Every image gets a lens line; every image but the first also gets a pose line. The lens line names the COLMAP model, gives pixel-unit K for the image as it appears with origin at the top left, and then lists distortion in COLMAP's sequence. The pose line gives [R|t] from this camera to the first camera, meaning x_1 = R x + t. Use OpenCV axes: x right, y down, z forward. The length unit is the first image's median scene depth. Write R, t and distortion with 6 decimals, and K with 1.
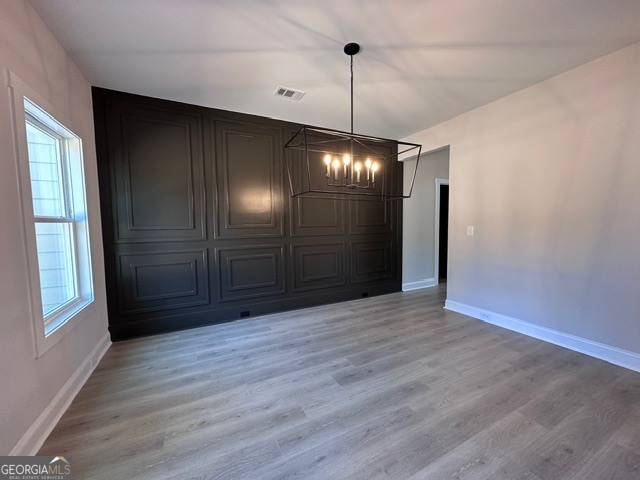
lens RADIAL K [[254.7, 0, 316.5], [0, 254.7, 239.2], [0, 0, 1]] dist [-0.004206, 0.000877]
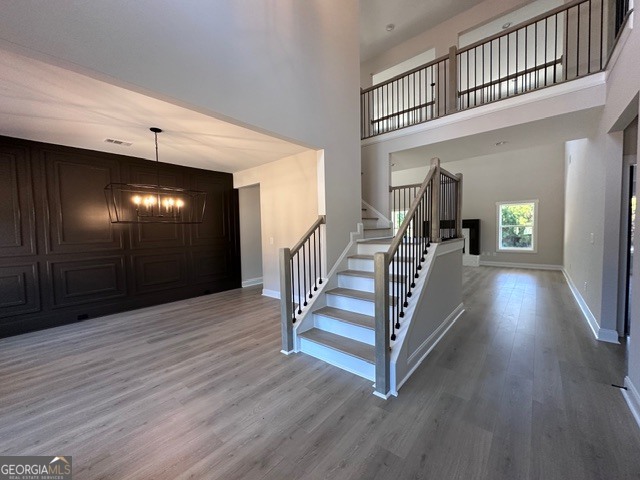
lens RADIAL K [[254.7, 0, 316.9], [0, 254.7, 239.3], [0, 0, 1]] dist [-0.004206, 0.000877]
pose [[0.919791, -0.022521, 0.391763, 0.287345], [0.034525, 0.999125, -0.023621, 0.003419], [-0.390888, 0.035252, 0.919763, -0.556345]]
